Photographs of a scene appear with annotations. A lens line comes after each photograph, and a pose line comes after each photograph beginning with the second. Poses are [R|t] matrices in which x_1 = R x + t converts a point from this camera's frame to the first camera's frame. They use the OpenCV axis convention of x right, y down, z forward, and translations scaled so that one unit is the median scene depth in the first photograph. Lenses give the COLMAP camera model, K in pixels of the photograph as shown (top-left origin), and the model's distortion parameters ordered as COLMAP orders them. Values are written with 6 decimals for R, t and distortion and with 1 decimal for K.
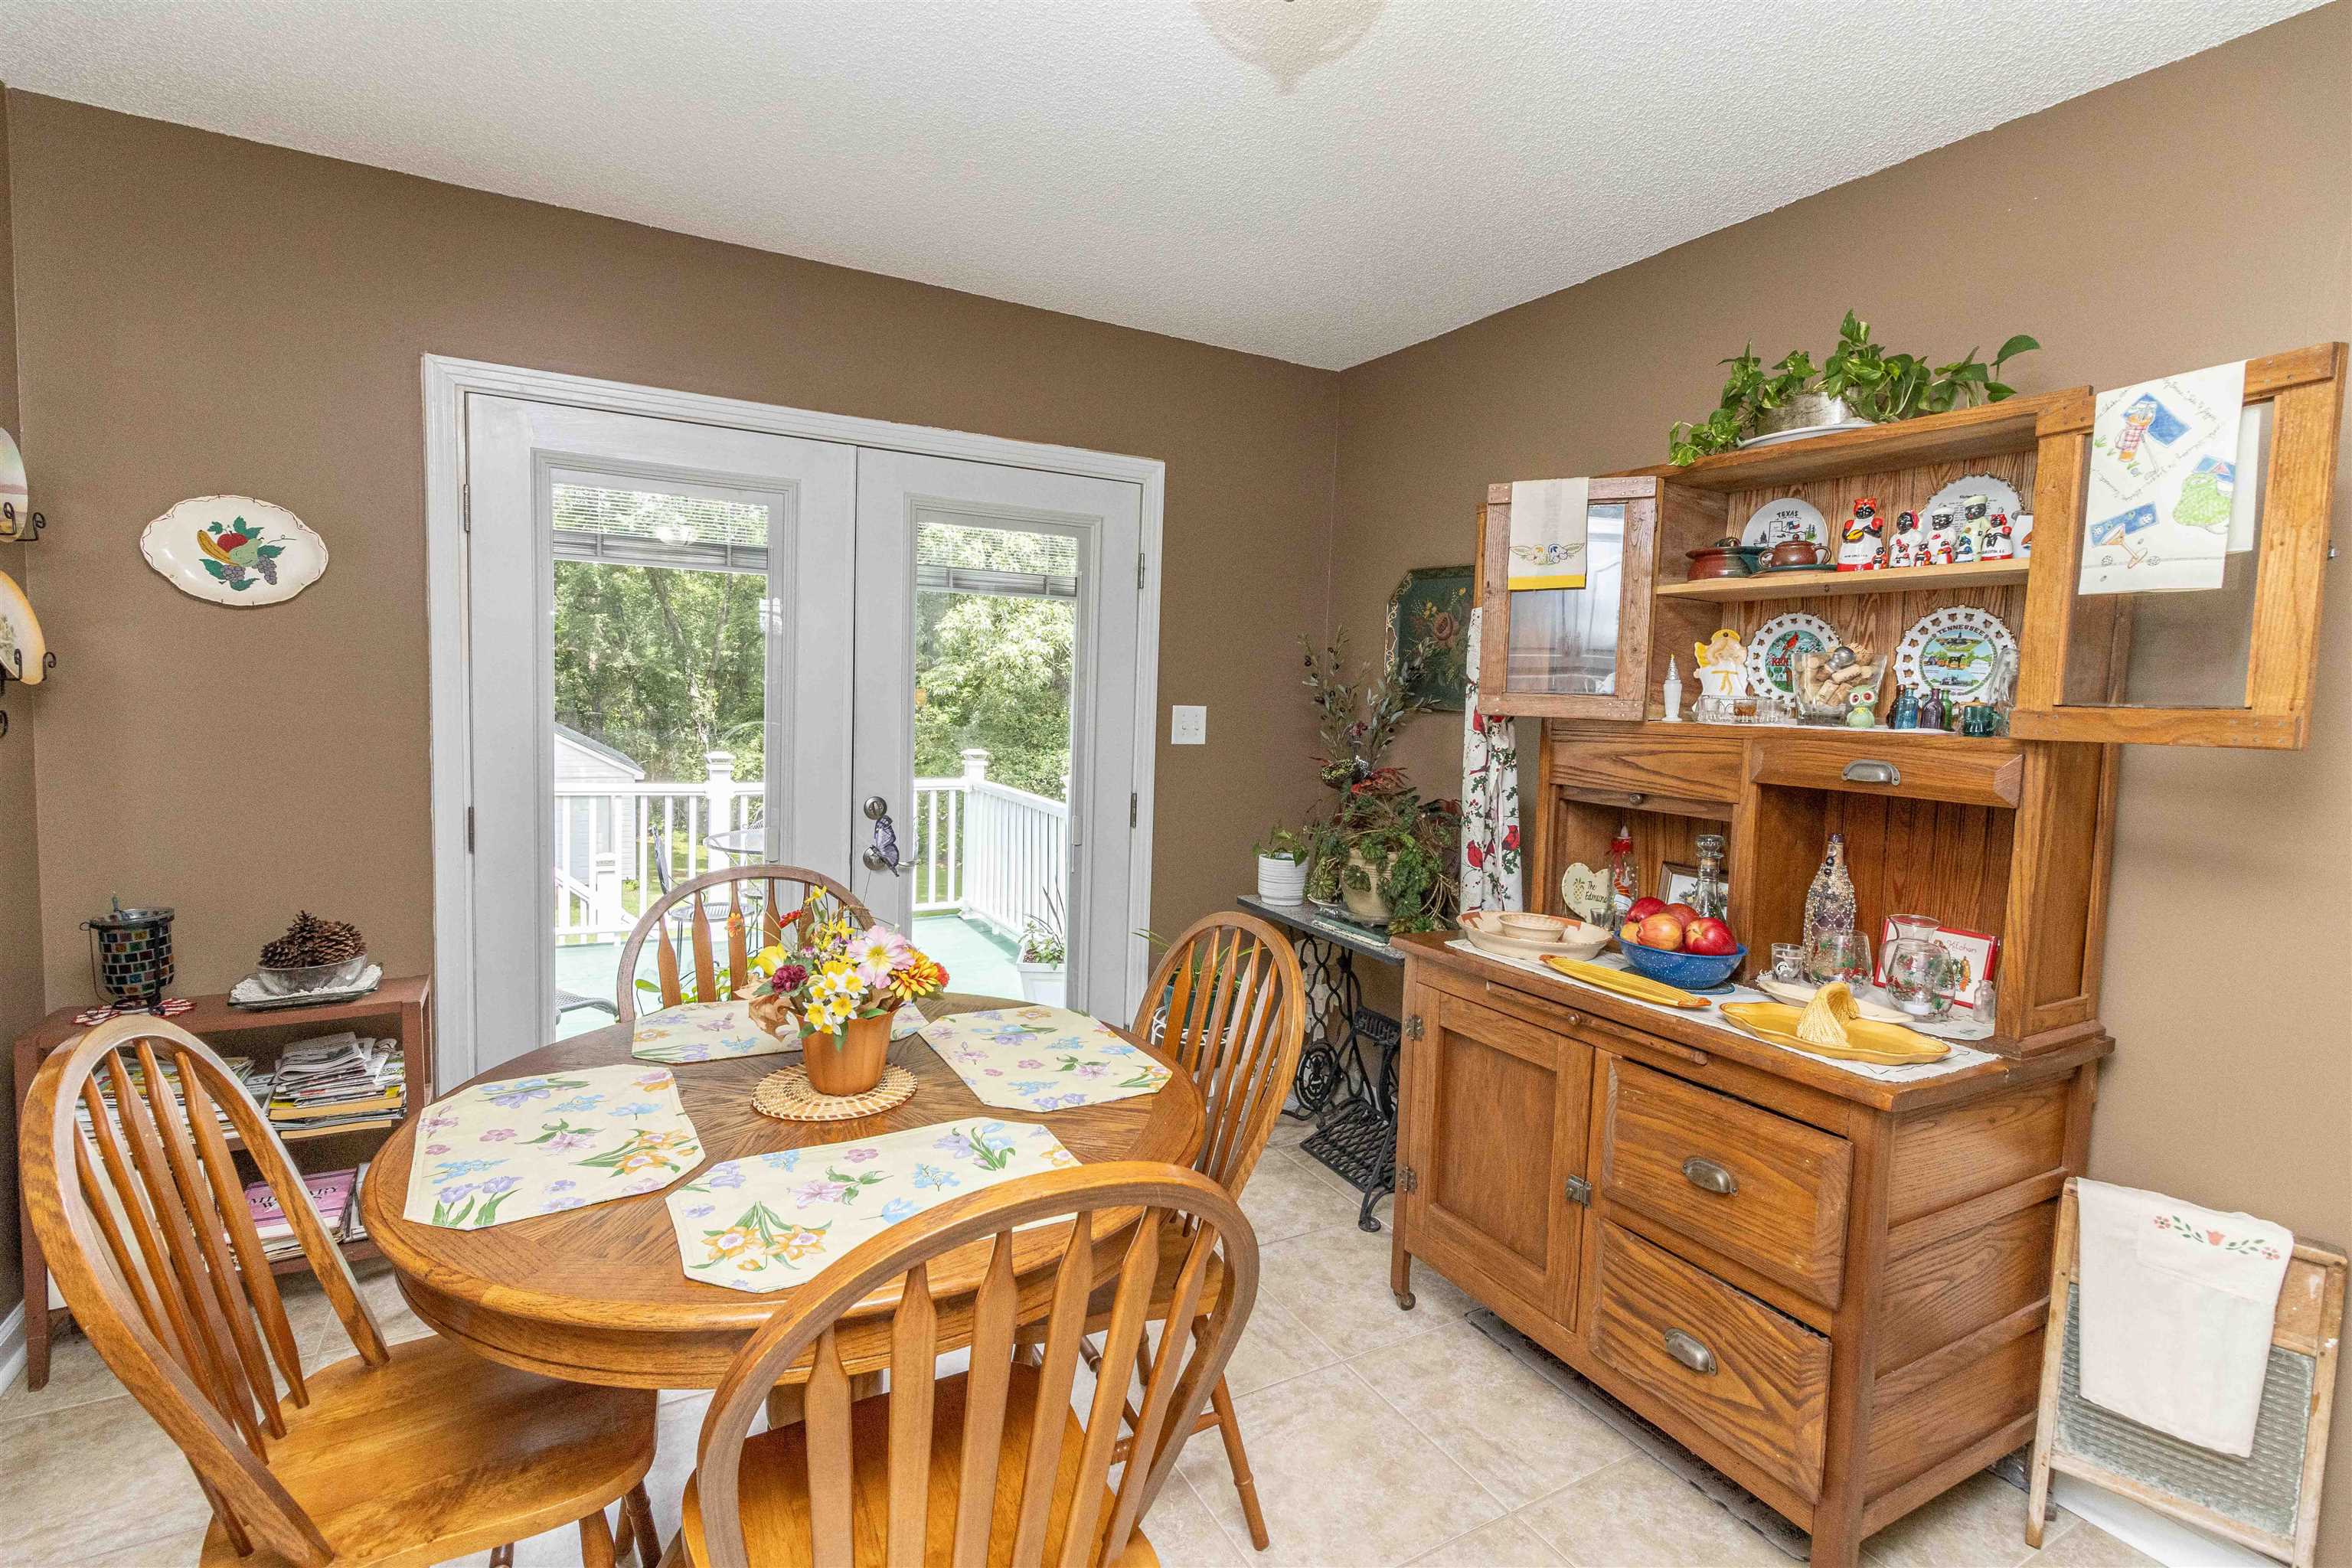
lens RADIAL K [[1084.2, 0, 1166.8], [0, 1084.2, 764.9], [0, 0, 1]] dist [0.001167, 0.001316]
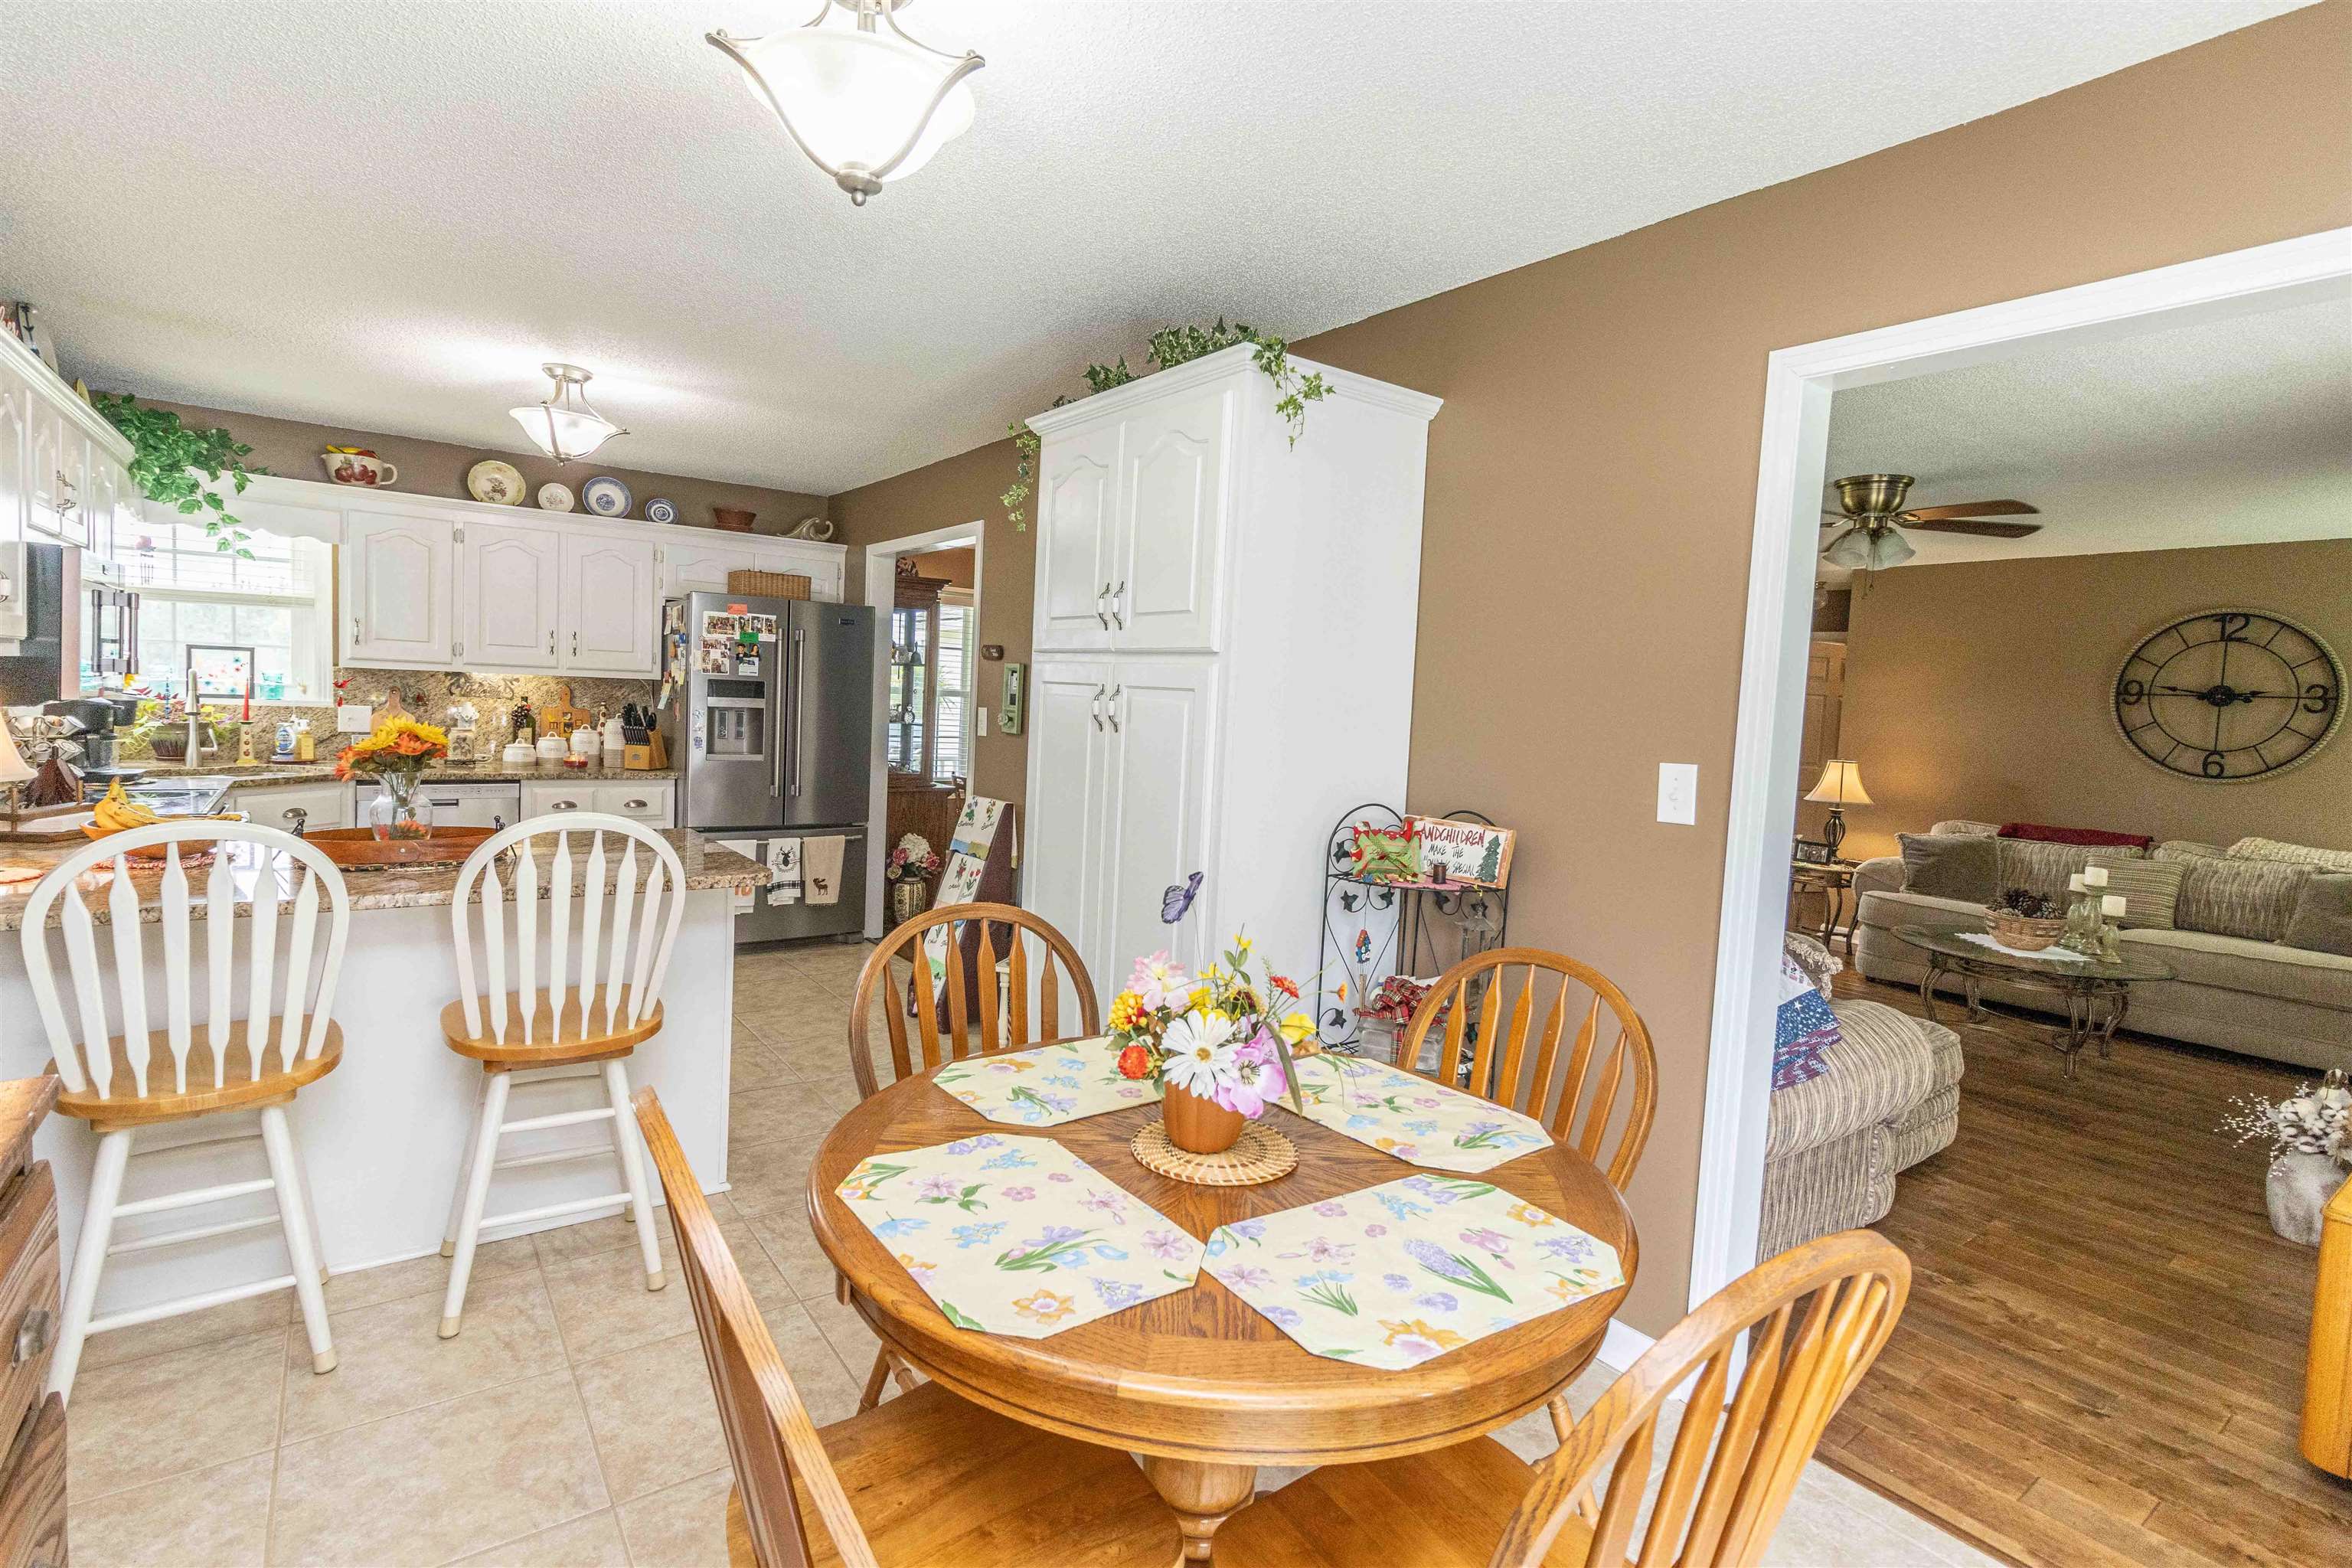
lens RADIAL K [[1119.6, 0, 1167.4], [0, 1119.6, 765.9], [0, 0, 1]] dist [0.002745, 0.000770]
pose [[-0.988678, -0.074709, -0.130132, -0.076670], [-0.092446, 0.986376, 0.136074, -0.112409], [0.118193, 0.146563, -0.982115, 1.315659]]
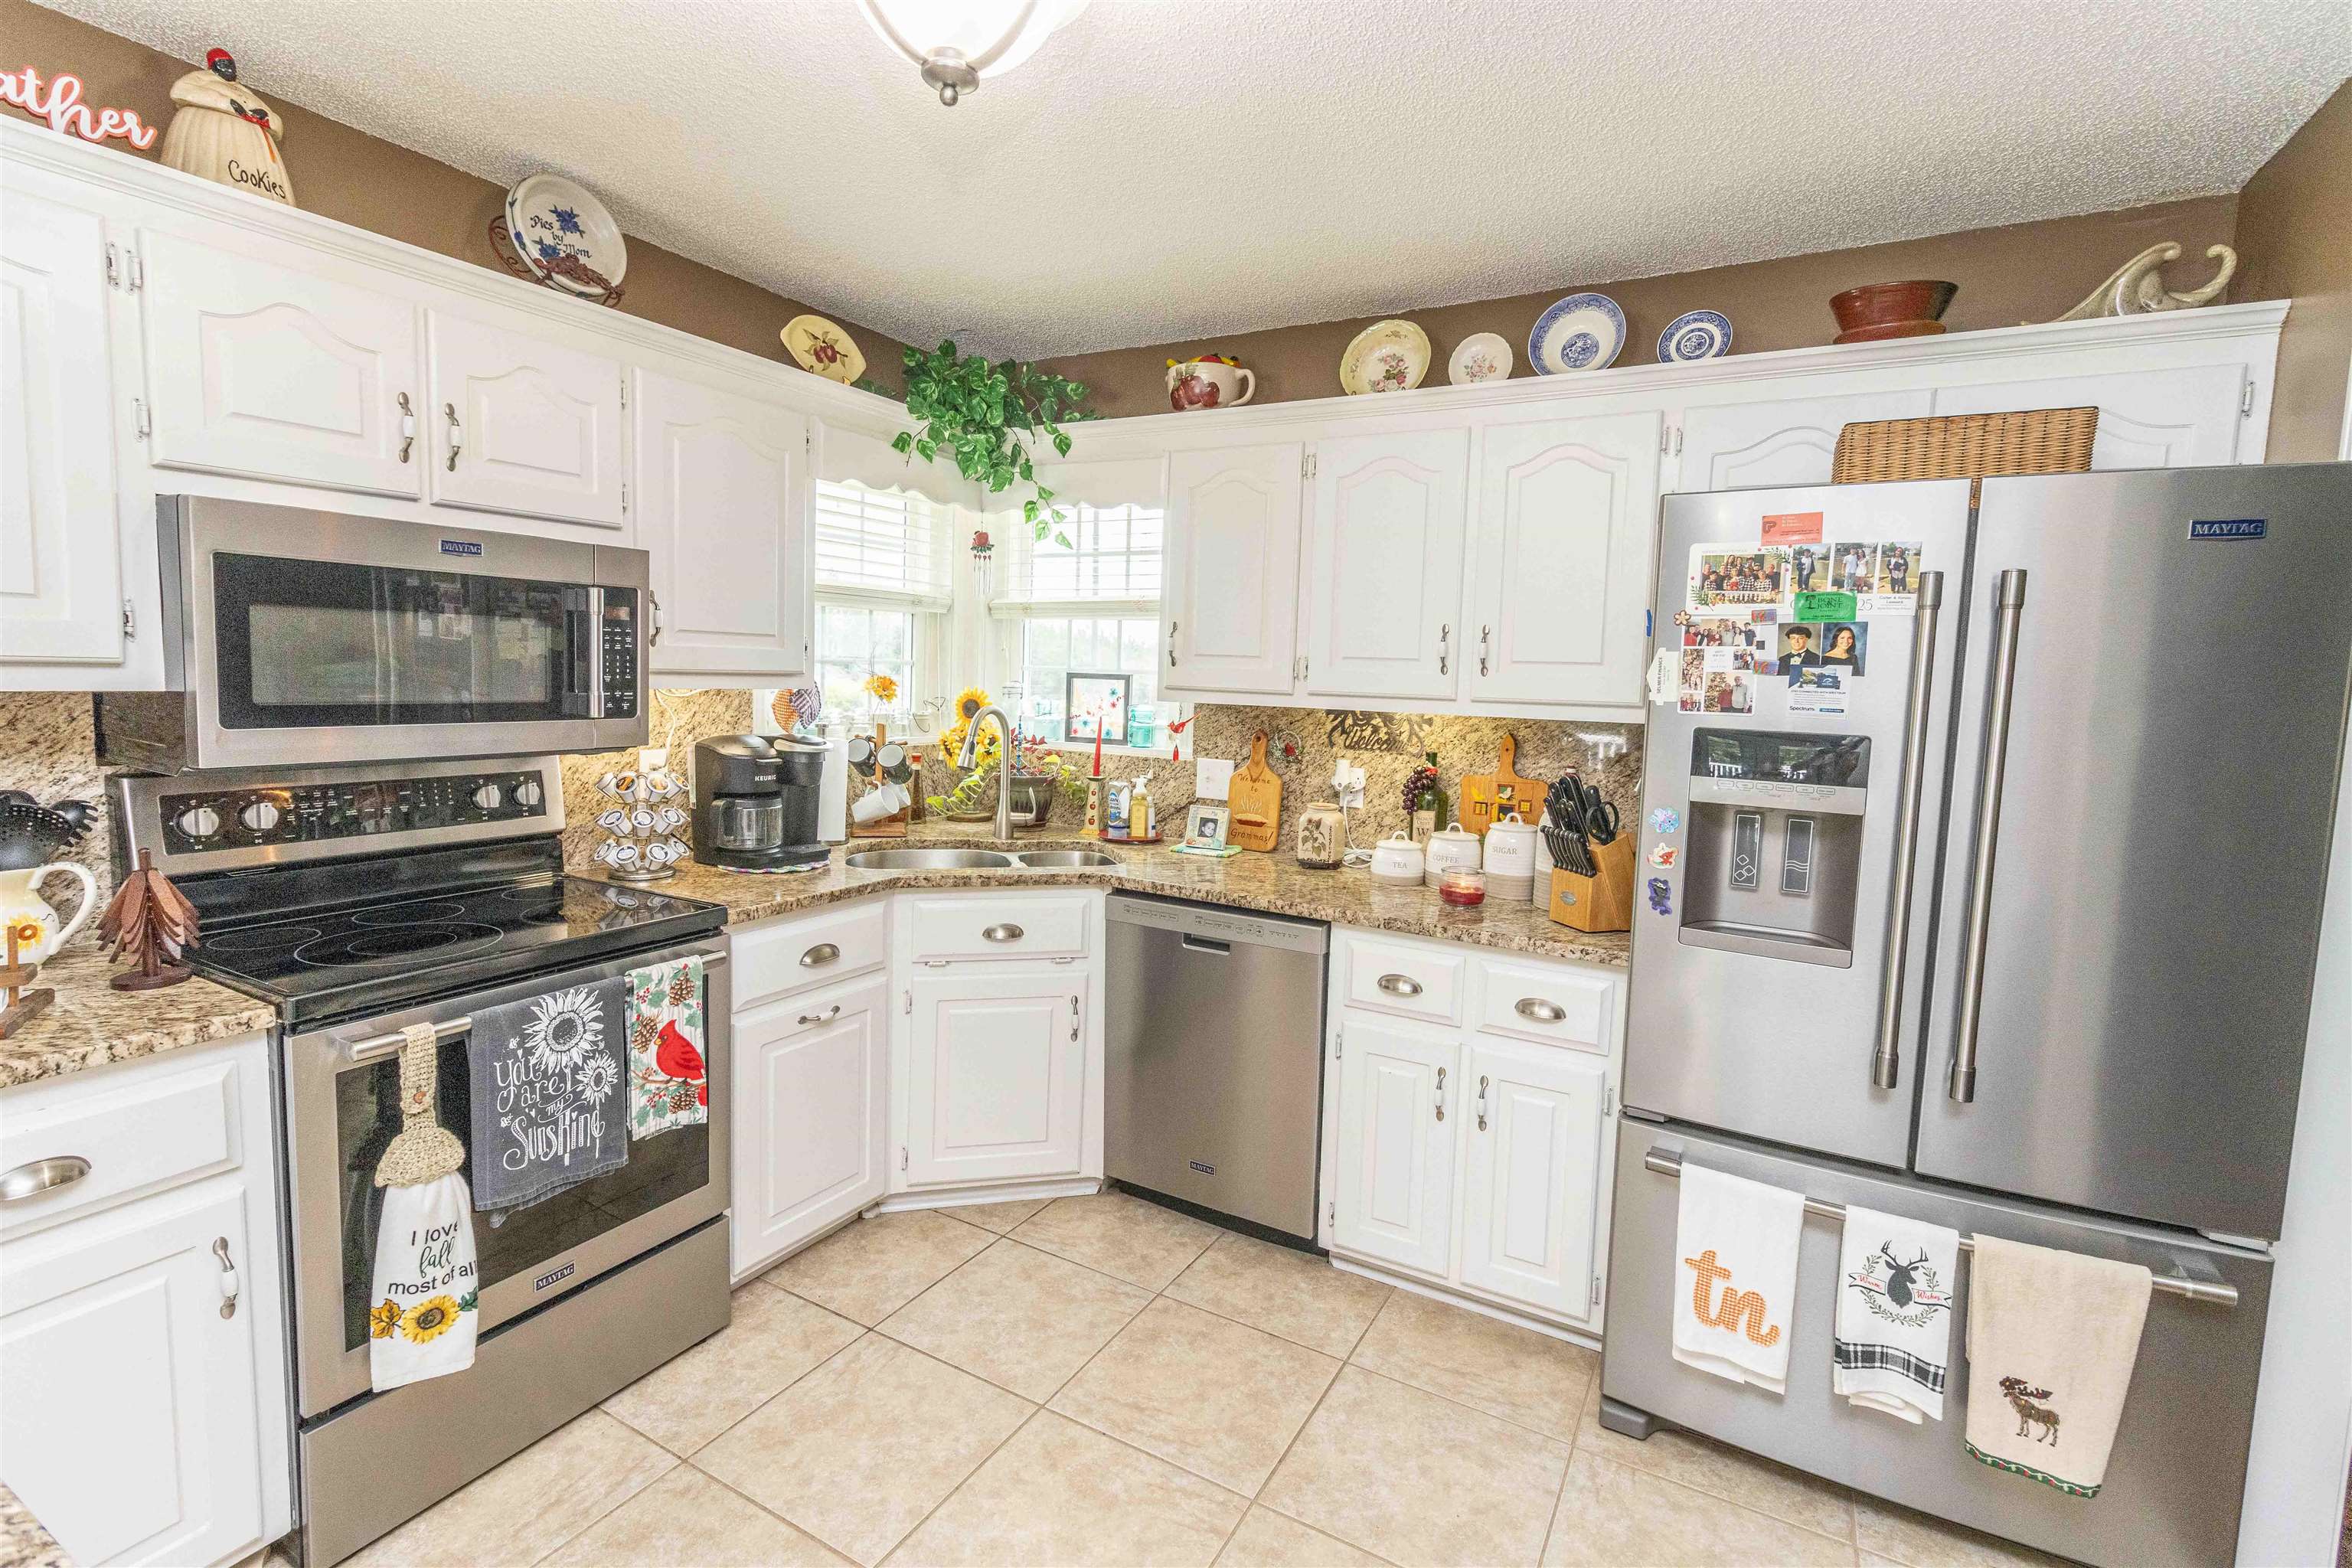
lens RADIAL K [[1084.2, 0, 1166.8], [0, 1084.2, 764.9], [0, 0, 1]] dist [0.001167, 0.001316]
pose [[-0.521233, -0.130748, 0.843339, 0.084552], [0.015710, 0.986557, 0.162662, 0.002631], [-0.853270, 0.098034, -0.512172, -0.367221]]
